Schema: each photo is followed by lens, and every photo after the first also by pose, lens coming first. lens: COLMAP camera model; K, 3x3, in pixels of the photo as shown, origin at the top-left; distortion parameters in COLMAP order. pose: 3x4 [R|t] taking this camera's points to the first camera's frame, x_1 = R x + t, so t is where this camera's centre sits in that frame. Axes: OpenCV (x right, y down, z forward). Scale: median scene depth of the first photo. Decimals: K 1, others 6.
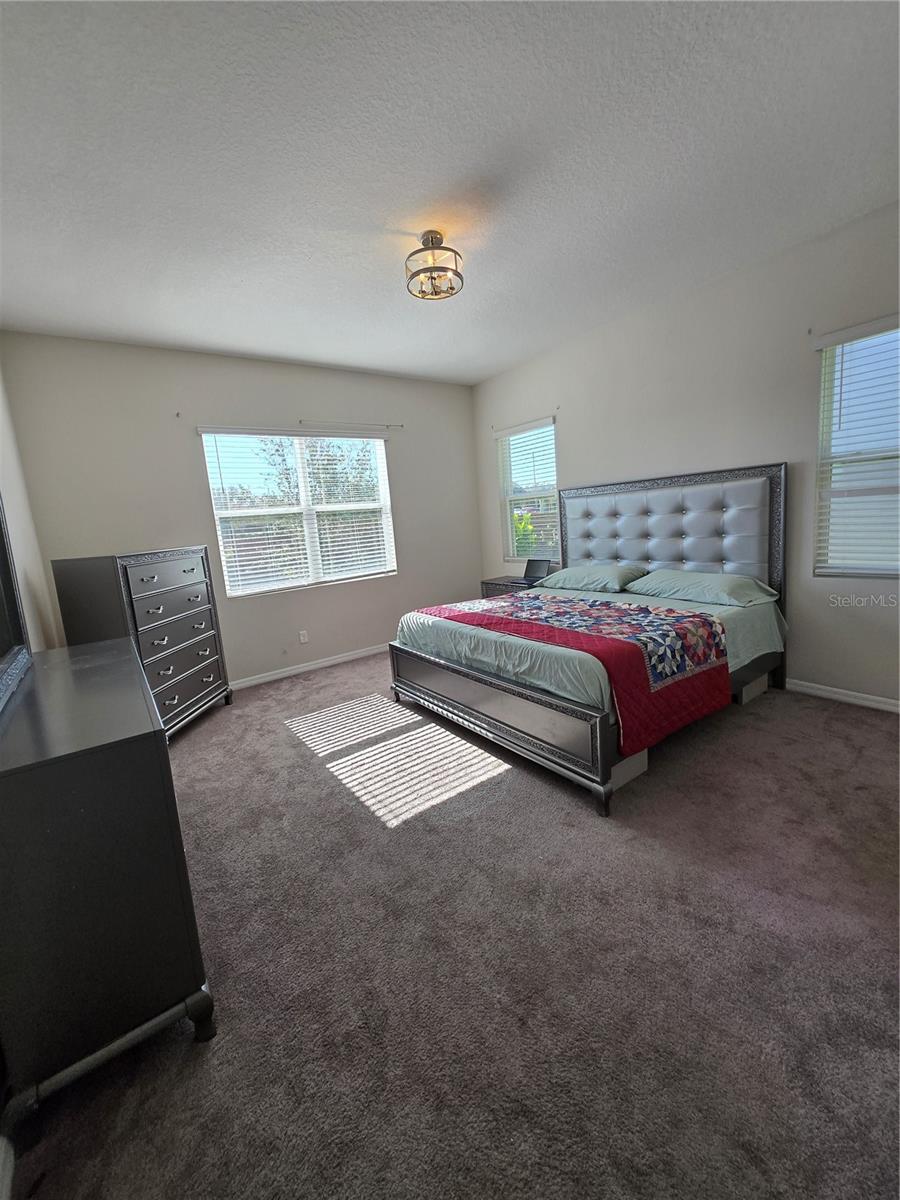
lens RADIAL K [[478.2, 0, 451.0], [0, 478.2, 591.9], [0, 0, 1]] dist [-0.000468, -0.000014]
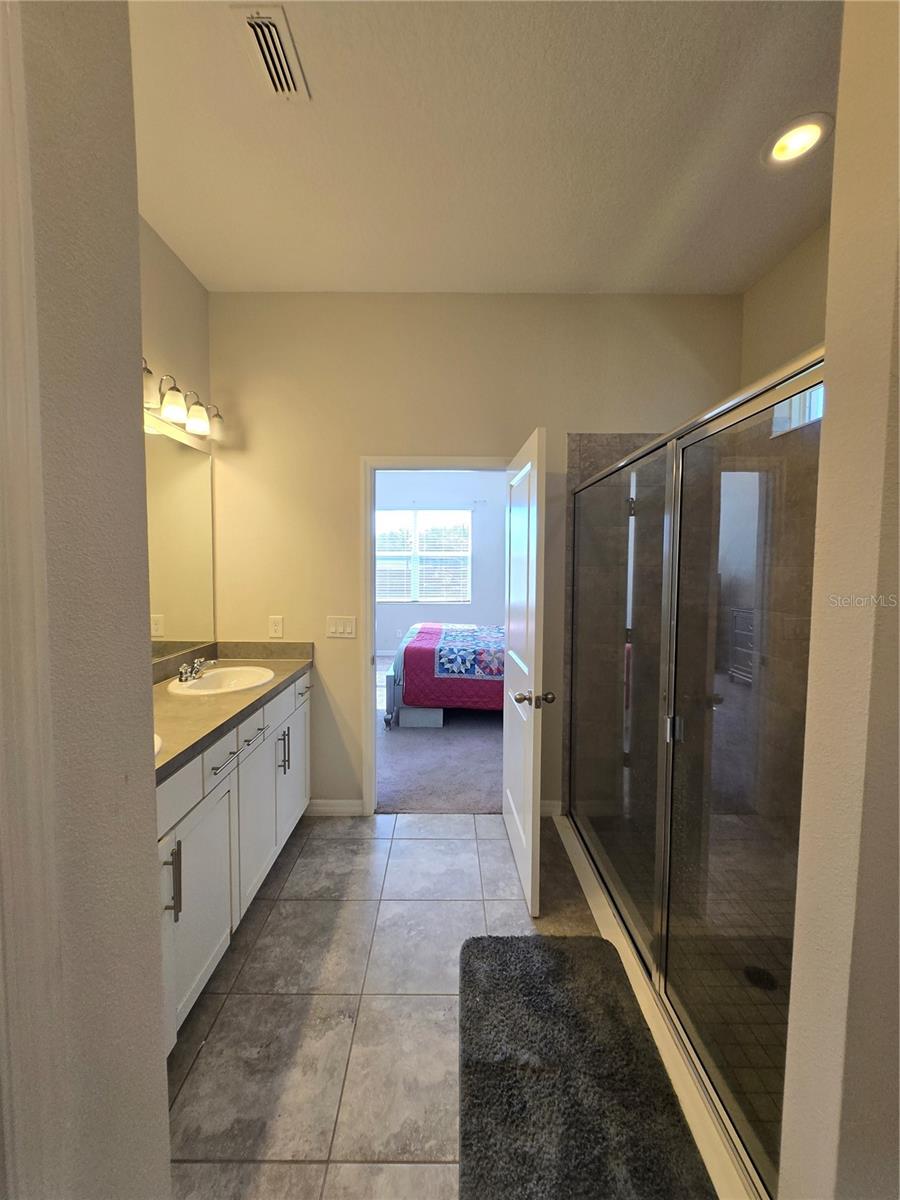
lens RADIAL K [[478.2, 0, 445.2], [0, 478.2, 596.4], [0, 0, 1]] dist [-0.000468, -0.000014]
pose [[0.804243, 0.122713, -0.581494, 1.355688], [-0.159199, 0.987175, -0.011859, -0.062166], [0.572581, 0.102111, 0.813464, -0.405138]]
